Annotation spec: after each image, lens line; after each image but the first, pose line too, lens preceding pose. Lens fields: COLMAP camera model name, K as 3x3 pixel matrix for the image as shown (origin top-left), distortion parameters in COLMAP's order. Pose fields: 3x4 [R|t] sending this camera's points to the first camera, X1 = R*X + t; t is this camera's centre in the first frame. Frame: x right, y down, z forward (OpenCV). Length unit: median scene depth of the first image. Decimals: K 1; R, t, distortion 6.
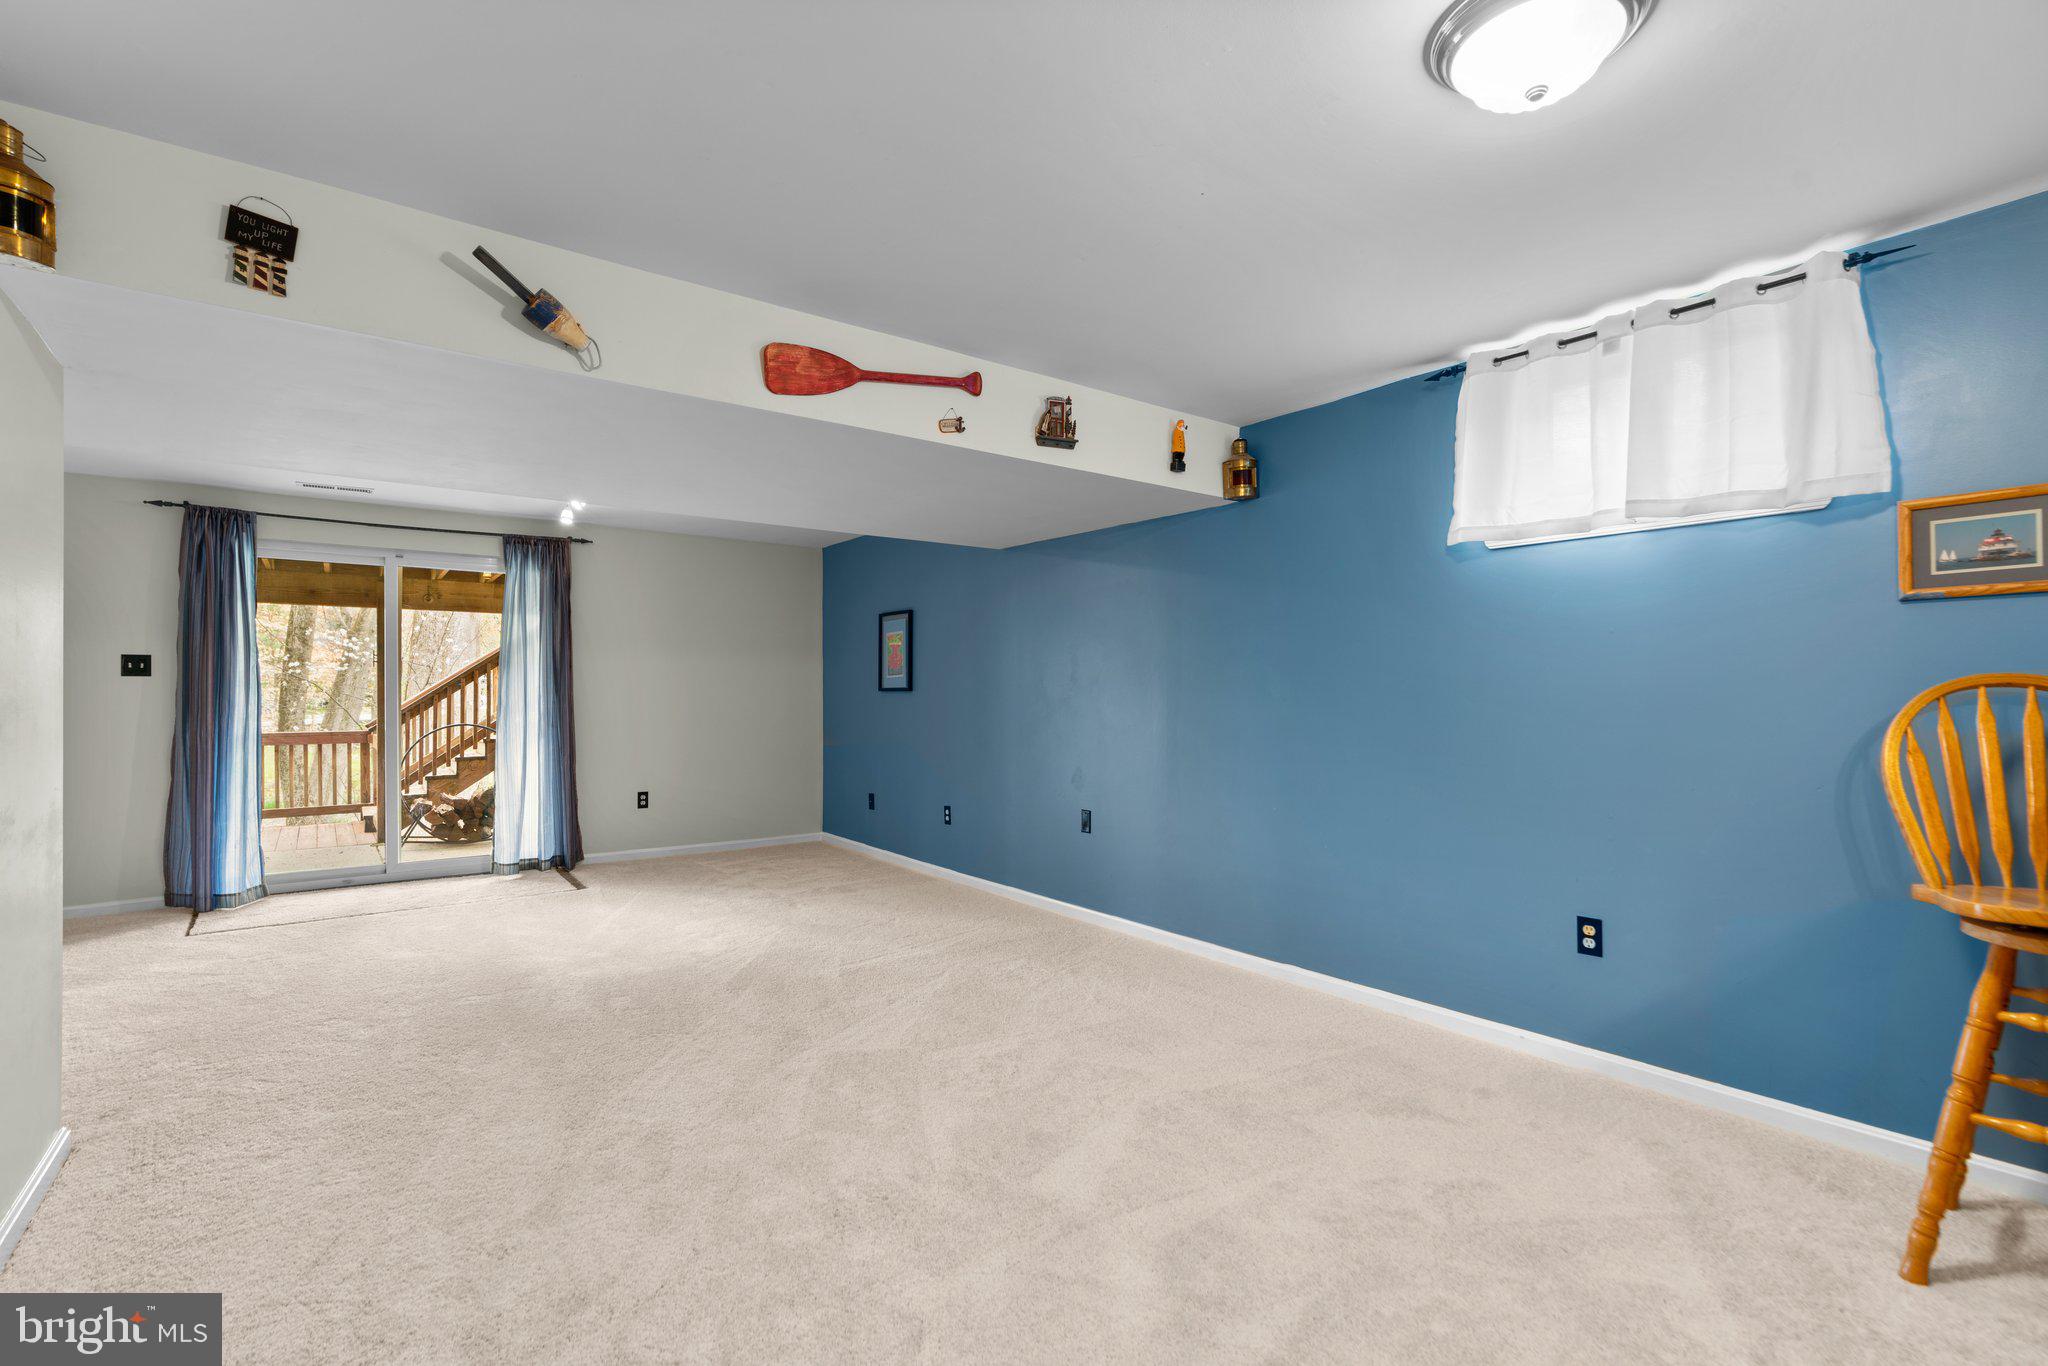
lens RADIAL K [[922.5, 0, 1030.2], [0, 922.5, 690.6], [0, 0, 1]] dist [-0.003916, 0.001539]
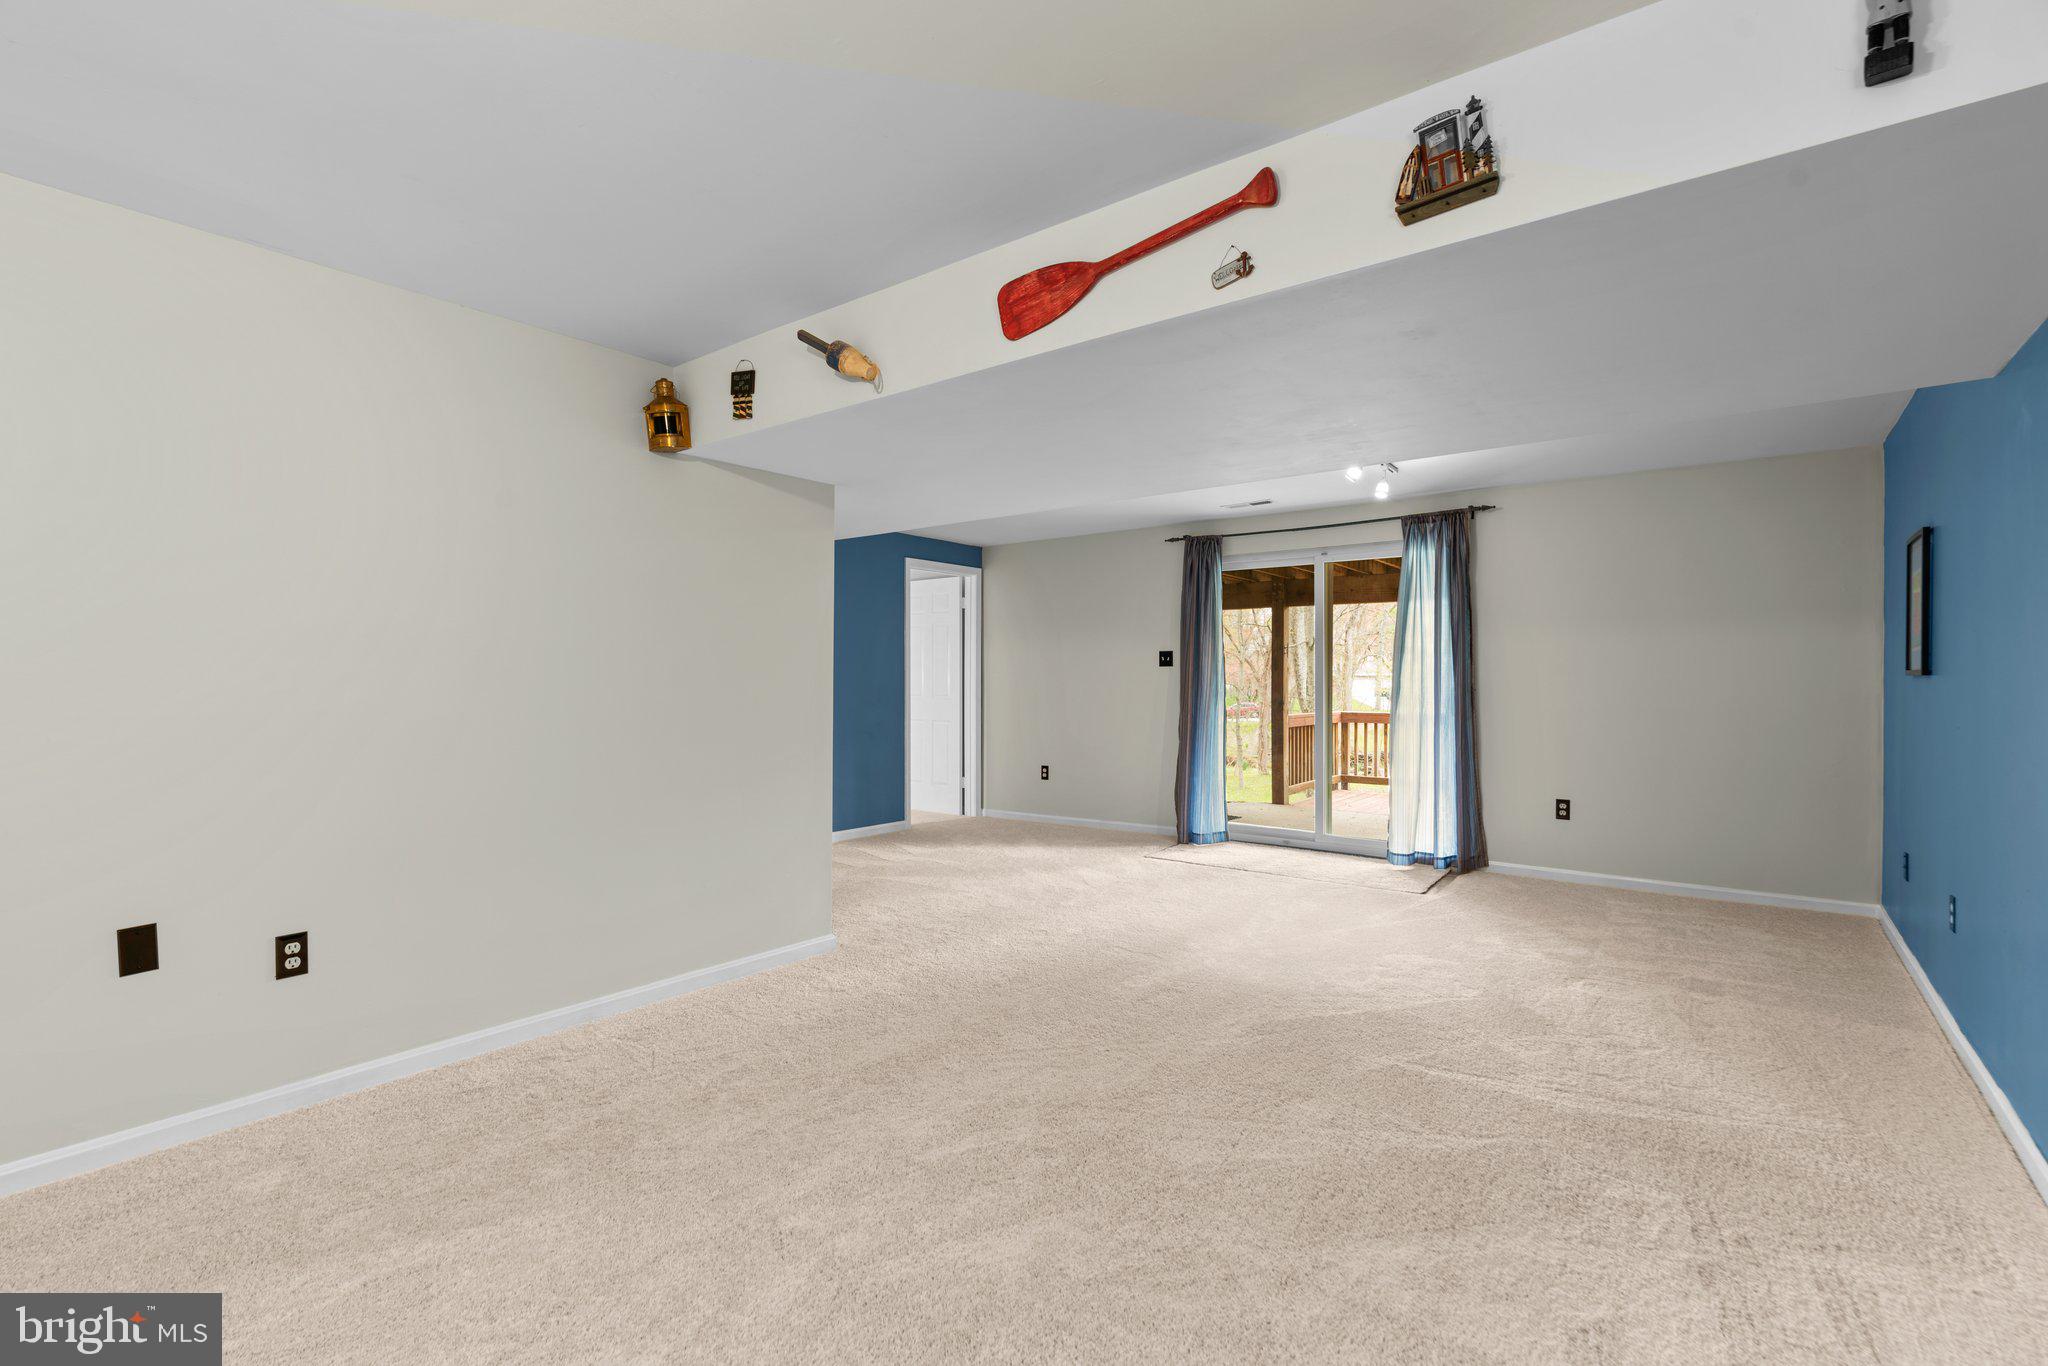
lens RADIAL K [[922.5, 0, 1025.7], [0, 922.5, 681.2], [0, 0, 1]] dist [-0.003916, 0.001539]
pose [[0.259211, 0.001312, -0.965820, 0.324969], [0.002985, 0.999993, 0.002159, 0.002665], [0.965816, -0.003442, 0.259205, 0.431353]]
